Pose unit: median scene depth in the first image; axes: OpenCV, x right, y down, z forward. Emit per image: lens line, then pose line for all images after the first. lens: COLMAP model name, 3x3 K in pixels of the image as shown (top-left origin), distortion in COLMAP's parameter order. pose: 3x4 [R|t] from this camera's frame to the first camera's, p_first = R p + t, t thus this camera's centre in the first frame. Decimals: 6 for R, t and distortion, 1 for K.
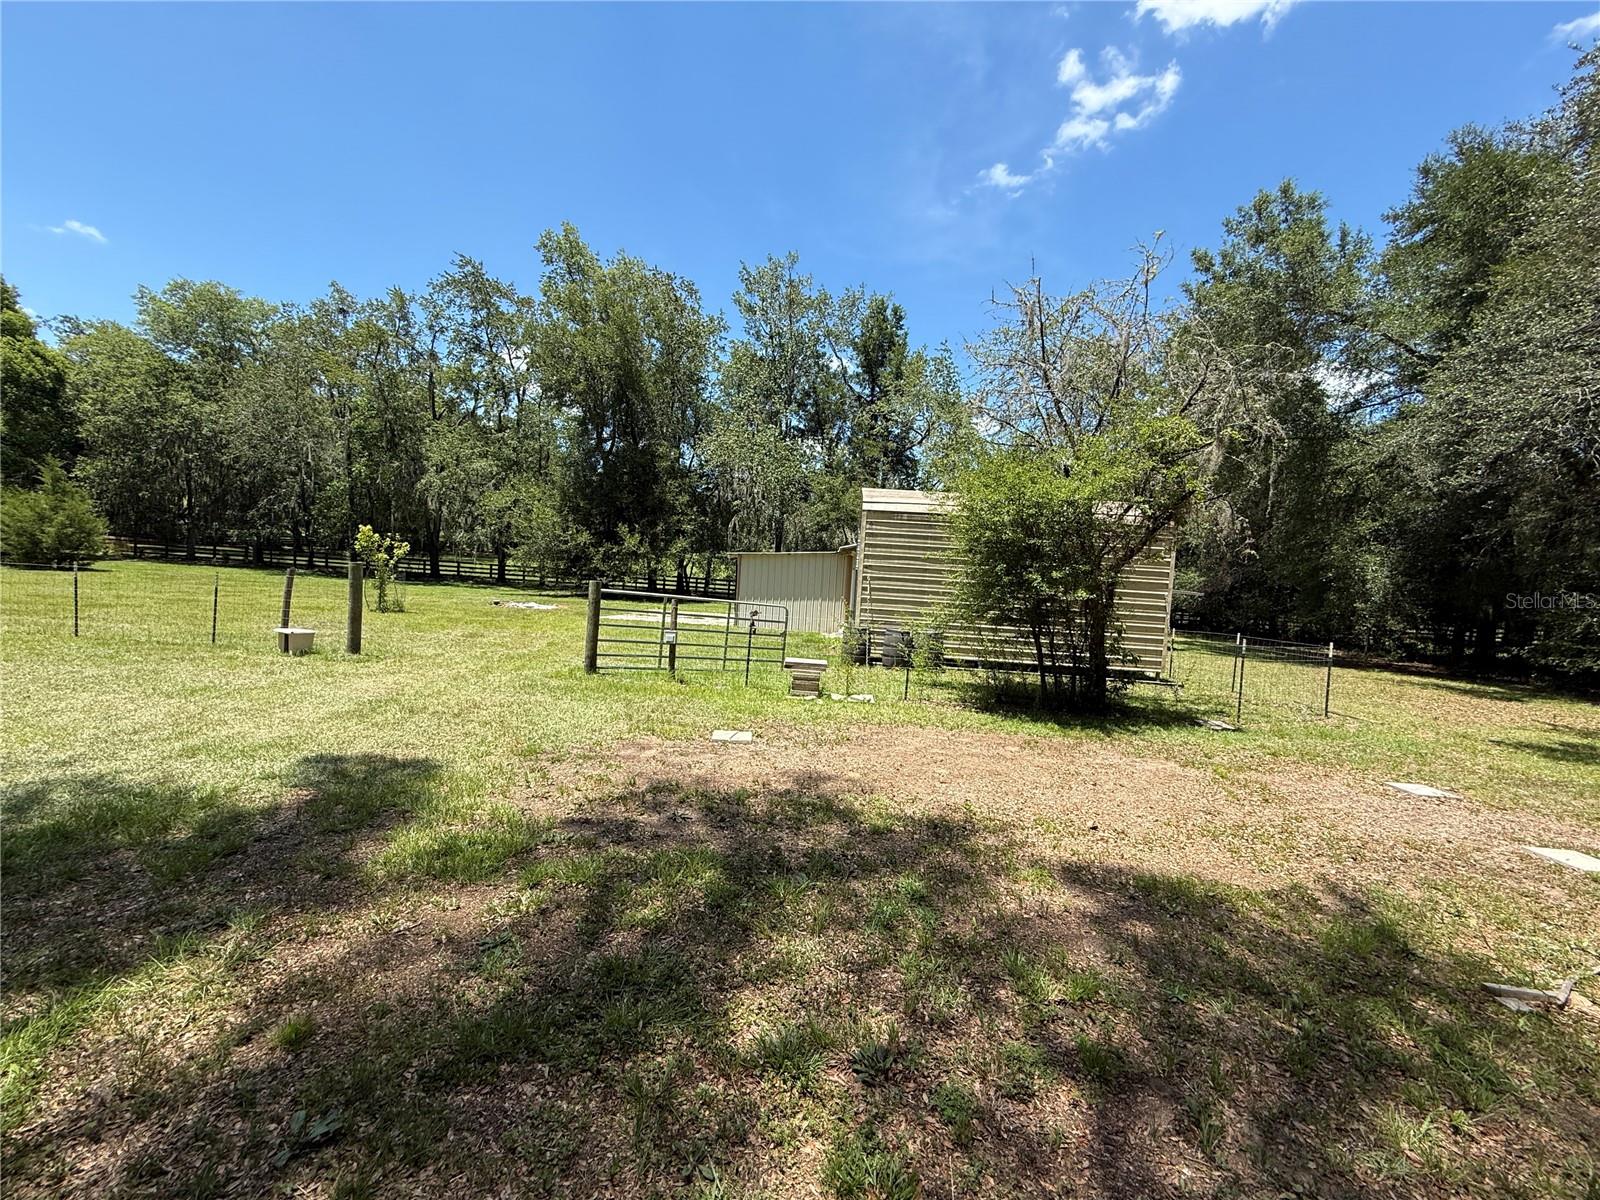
lens RADIAL K [[636.4, 0, 790.7], [0, 636.4, 599.4], [0, 0, 1]] dist [-0.001137, 0.000438]
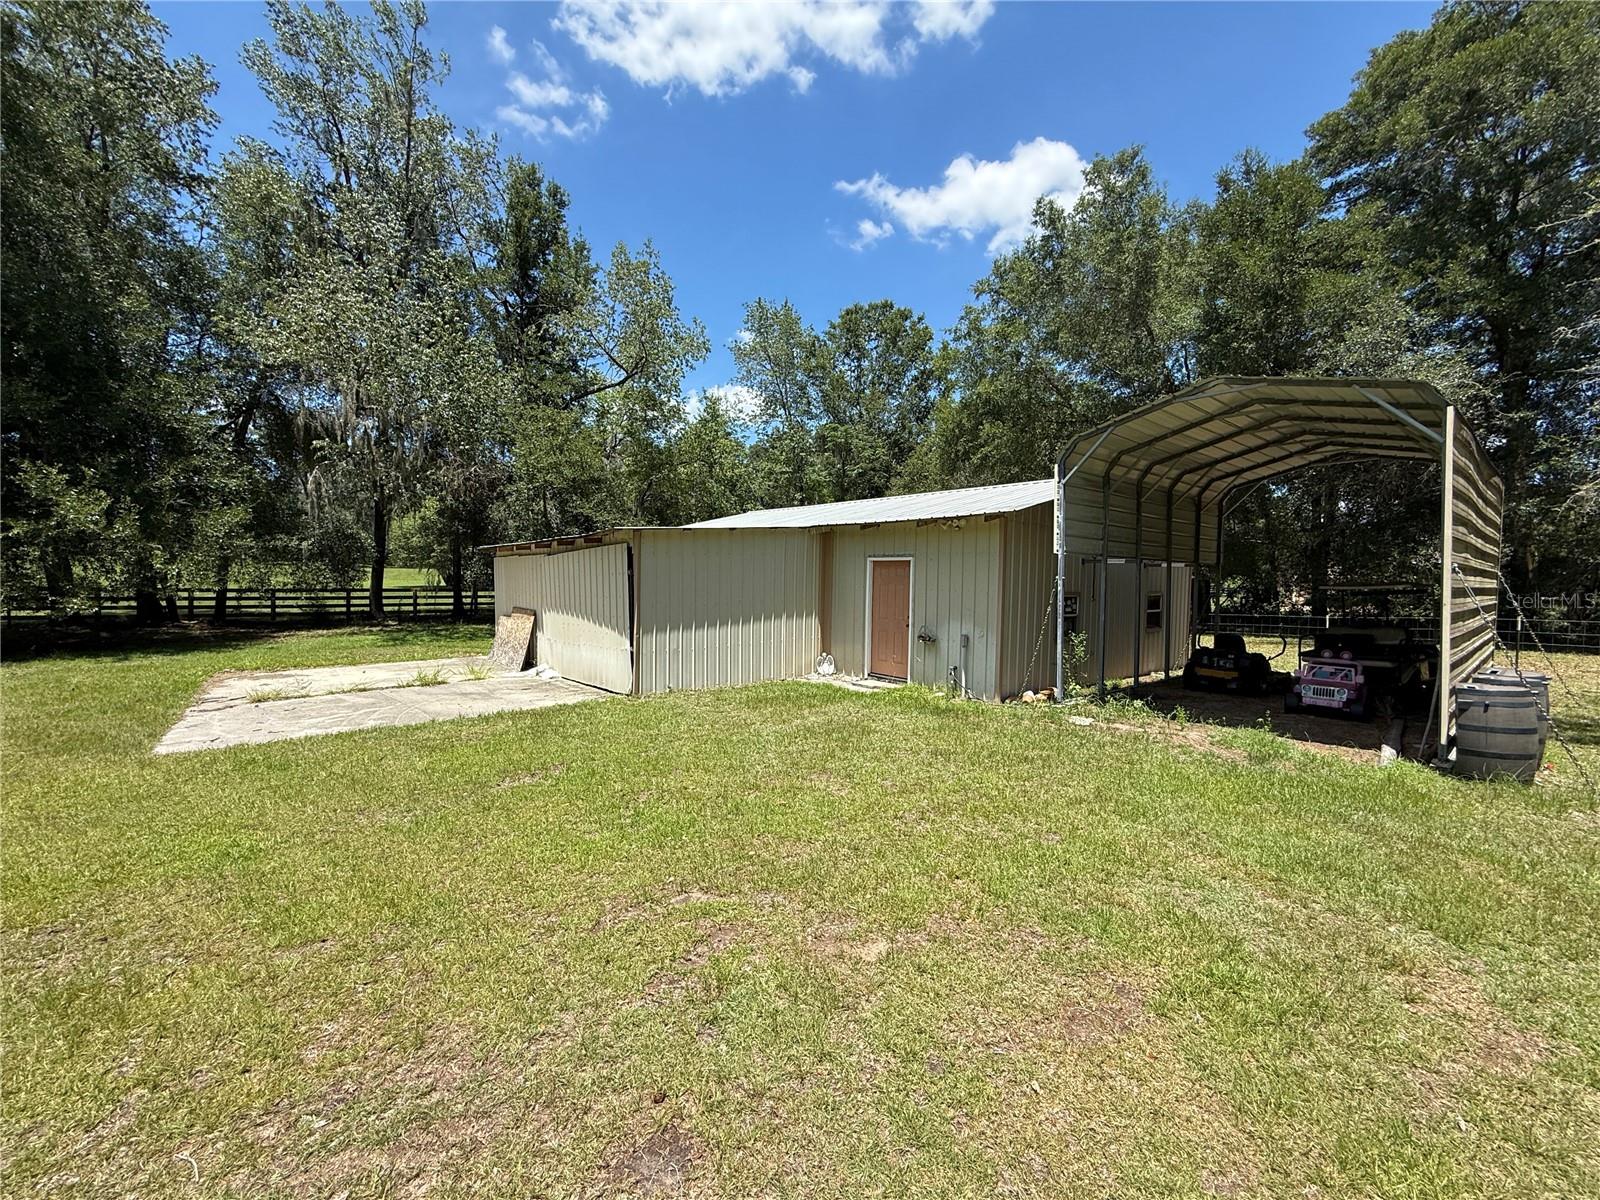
lens RADIAL K [[636.4, 0, 795.8], [0, 636.4, 598.9], [0, 0, 1]] dist [-0.001137, 0.000438]
pose [[0.705552, -0.073951, 0.704789, -0.653500], [0.060462, 0.997196, 0.044105, -0.076615], [-0.706074, 0.011495, 0.708045, 1.204124]]
